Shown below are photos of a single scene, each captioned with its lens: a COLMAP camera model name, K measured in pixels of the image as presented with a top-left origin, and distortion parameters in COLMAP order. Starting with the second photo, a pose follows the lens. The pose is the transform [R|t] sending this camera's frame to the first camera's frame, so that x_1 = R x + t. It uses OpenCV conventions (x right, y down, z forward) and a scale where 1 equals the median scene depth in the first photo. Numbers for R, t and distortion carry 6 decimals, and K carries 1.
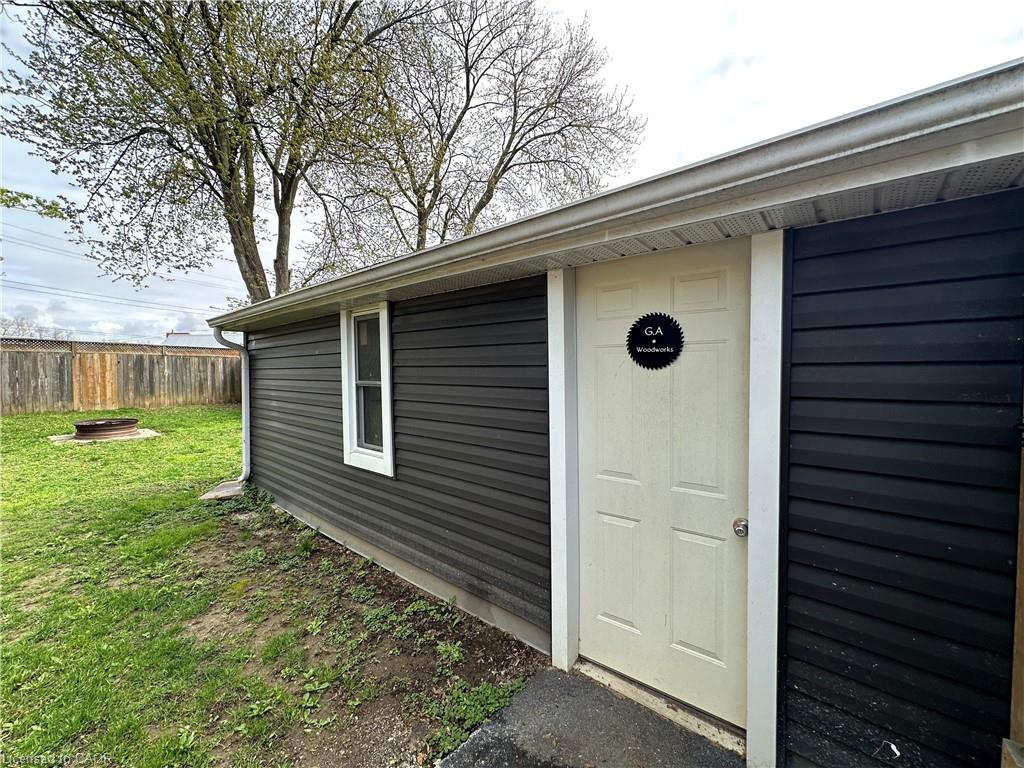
lens RADIAL K [[408.5, 0, 511.2], [0, 408.5, 383.6], [0, 0, 1]] dist [-0.000914, 0.000026]
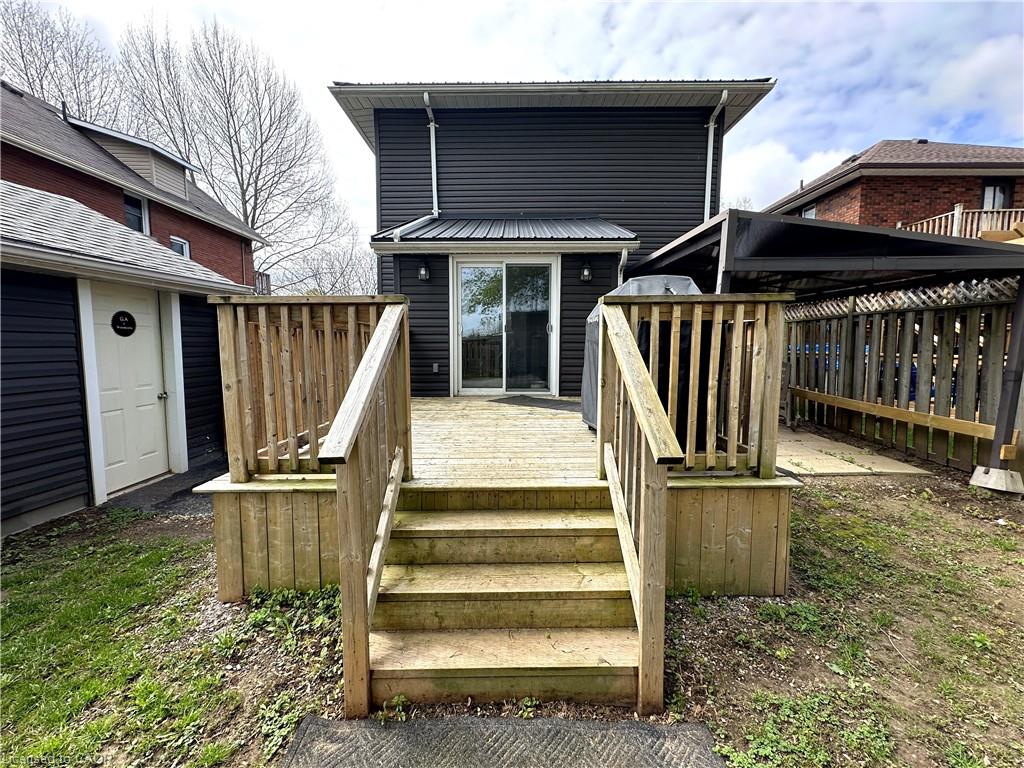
lens RADIAL K [[410.7, 0, 511.9], [0, 410.7, 382.0], [0, 0, 1]] dist [-0.000812, 0.000012]
pose [[-0.582814, -0.071056, 0.809493, -1.745576], [0.031094, 0.993490, 0.109593, 0.019862], [-0.812011, 0.089043, -0.576810, 0.395574]]
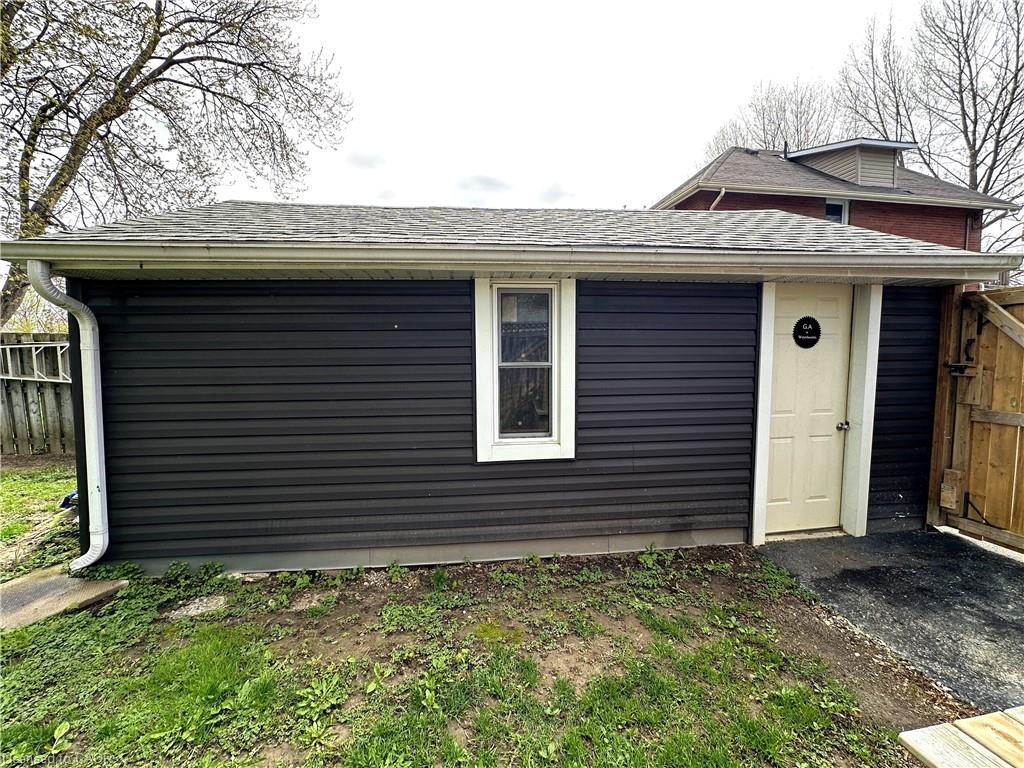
lens RADIAL K [[410.7, 0, 511.9], [0, 410.7, 382.0], [0, 0, 1]] dist [-0.000812, 0.000012]
pose [[0.690600, -0.046632, 0.721732, -1.186636], [0.031998, 0.998912, 0.033923, 0.006335], [-0.722529, -0.000334, 0.691341, 0.452872]]
